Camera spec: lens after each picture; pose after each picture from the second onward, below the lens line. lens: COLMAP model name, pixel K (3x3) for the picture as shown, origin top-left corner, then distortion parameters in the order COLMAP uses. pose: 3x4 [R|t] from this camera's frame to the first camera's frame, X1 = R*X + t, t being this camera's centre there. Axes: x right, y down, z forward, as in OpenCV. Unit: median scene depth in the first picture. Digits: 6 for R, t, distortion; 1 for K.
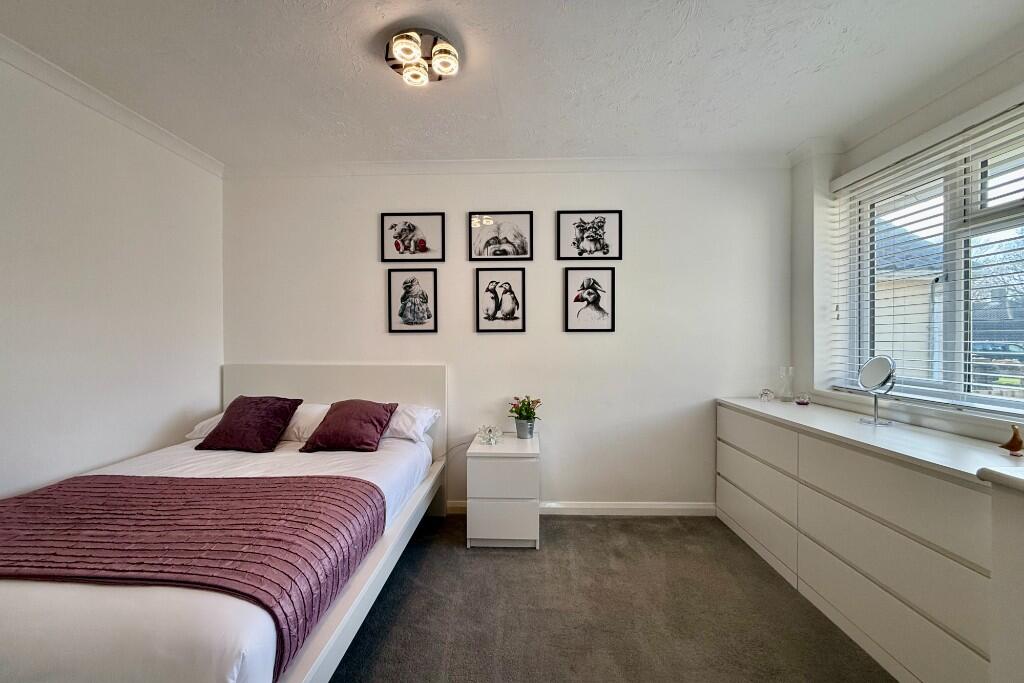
lens RADIAL K [[418.8, 0, 513.5], [0, 418.8, 342.4], [0, 0, 1]] dist [0.001464, -0.000183]
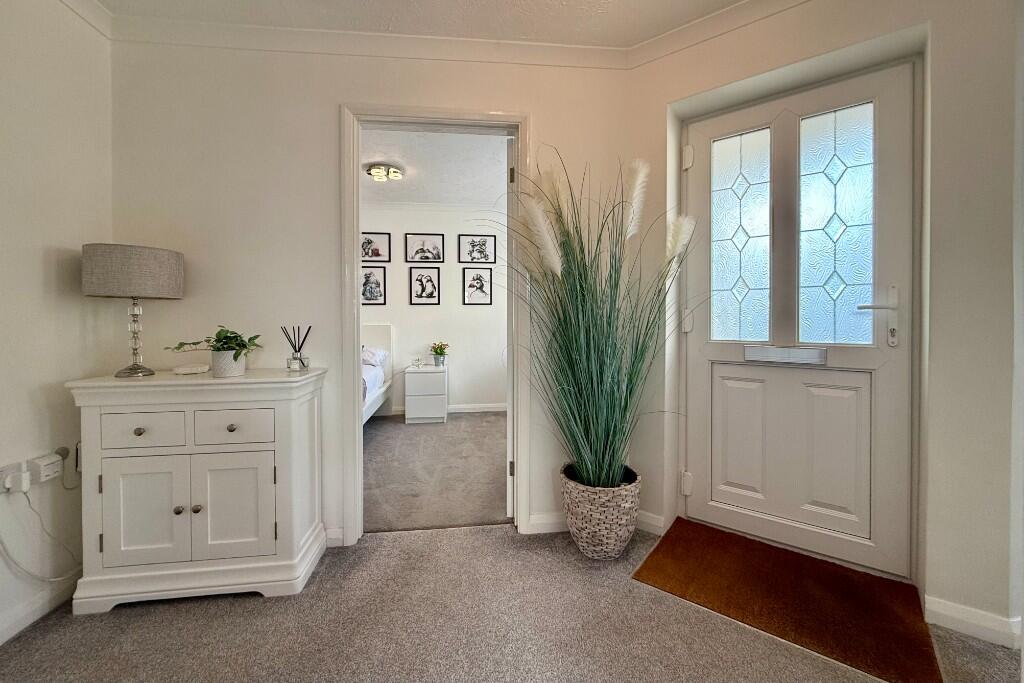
lens RADIAL K [[418.8, 0, 515.9], [0, 418.8, 319.7], [0, 0, 1]] dist [0.001464, -0.000183]
pose [[0.985890, -0.001552, 0.167384, 0.048331], [0.000454, 0.999978, 0.006599, 0.024029], [-0.167391, -0.006430, 0.985870, -0.729227]]
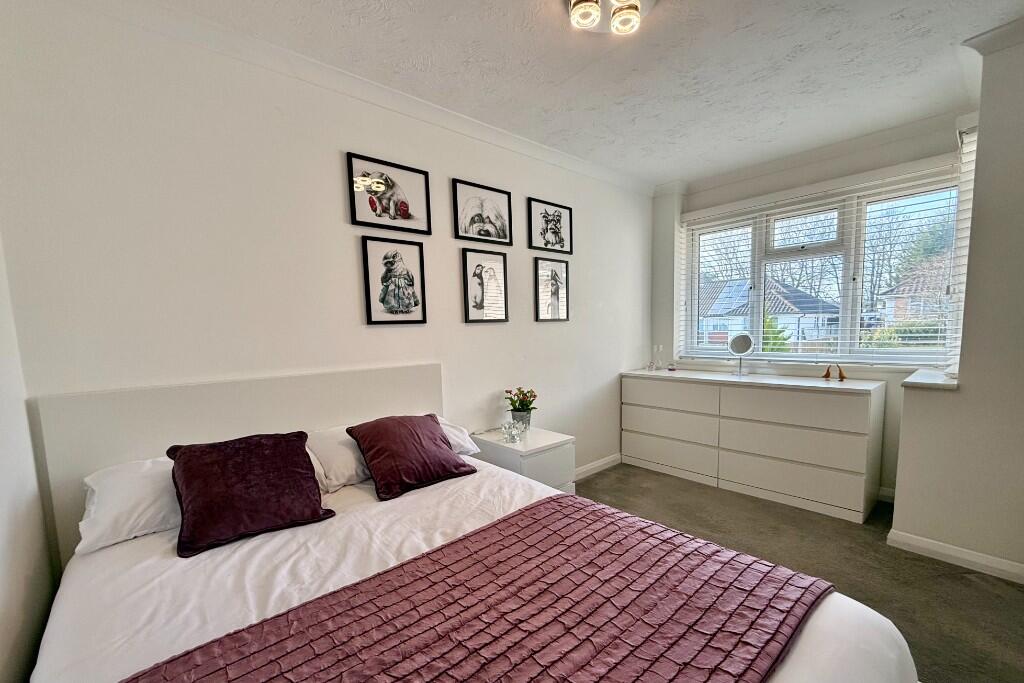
lens RADIAL K [[418.8, 0, 517.3], [0, 418.8, 374.3], [0, 0, 1]] dist [0.001464, -0.000183]
pose [[0.728871, -0.095003, 0.678028, -0.617257], [0.032683, 0.994025, 0.104145, -0.004624], [-0.683870, -0.053749, 0.727621, 0.282572]]
